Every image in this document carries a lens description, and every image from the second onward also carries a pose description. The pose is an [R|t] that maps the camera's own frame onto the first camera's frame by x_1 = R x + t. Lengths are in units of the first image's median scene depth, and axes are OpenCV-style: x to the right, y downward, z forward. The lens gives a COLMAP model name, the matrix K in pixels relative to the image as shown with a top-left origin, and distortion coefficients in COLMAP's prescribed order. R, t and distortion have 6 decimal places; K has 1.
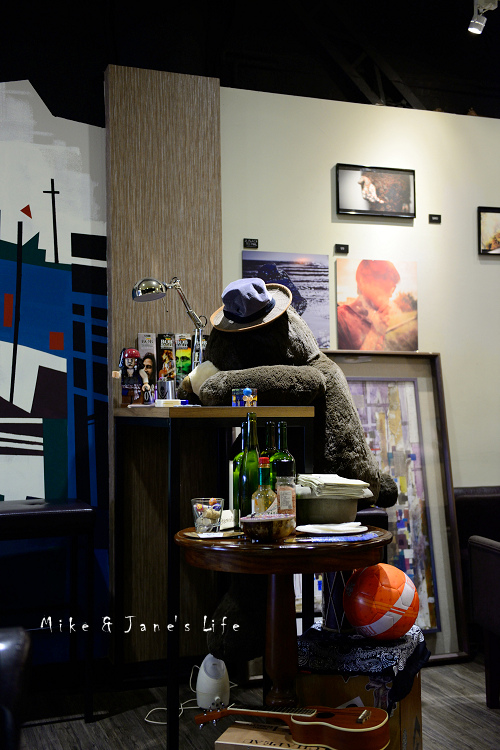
lens RADIAL K [[902.7, 0, 250.0], [0, 902.7, 375.0], [0, 0, 1]] dist [0.072237, 0.000325]
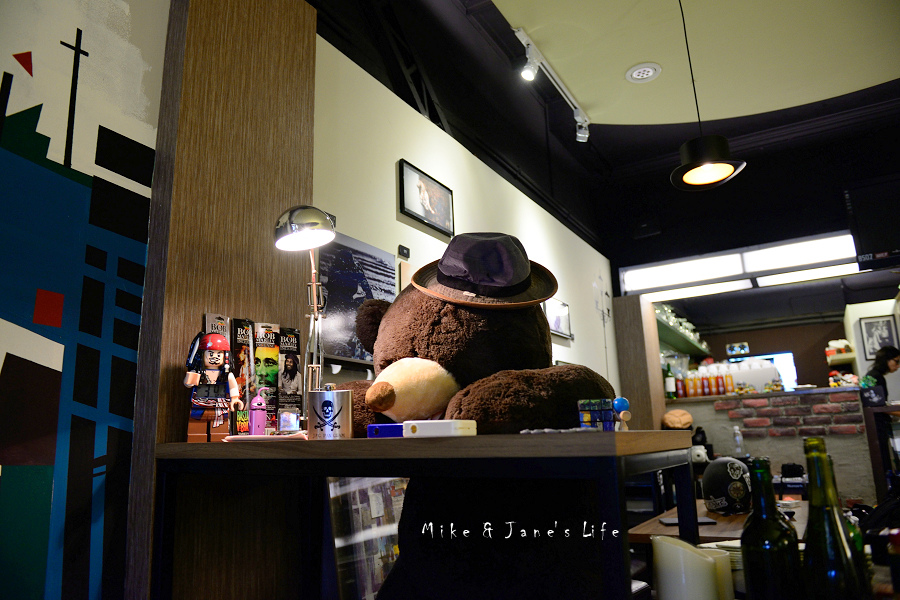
lens RADIAL K [[610.3, 0, 450.0], [0, 610.3, 300.0], [0, 0, 1]] dist [-0.062249, 0.000251]
pose [[0.780275, 0.126438, 0.612523, -0.238339], [-0.004367, 0.980430, -0.196820, 0.022141], [-0.625421, 0.150899, 0.765557, 0.592499]]
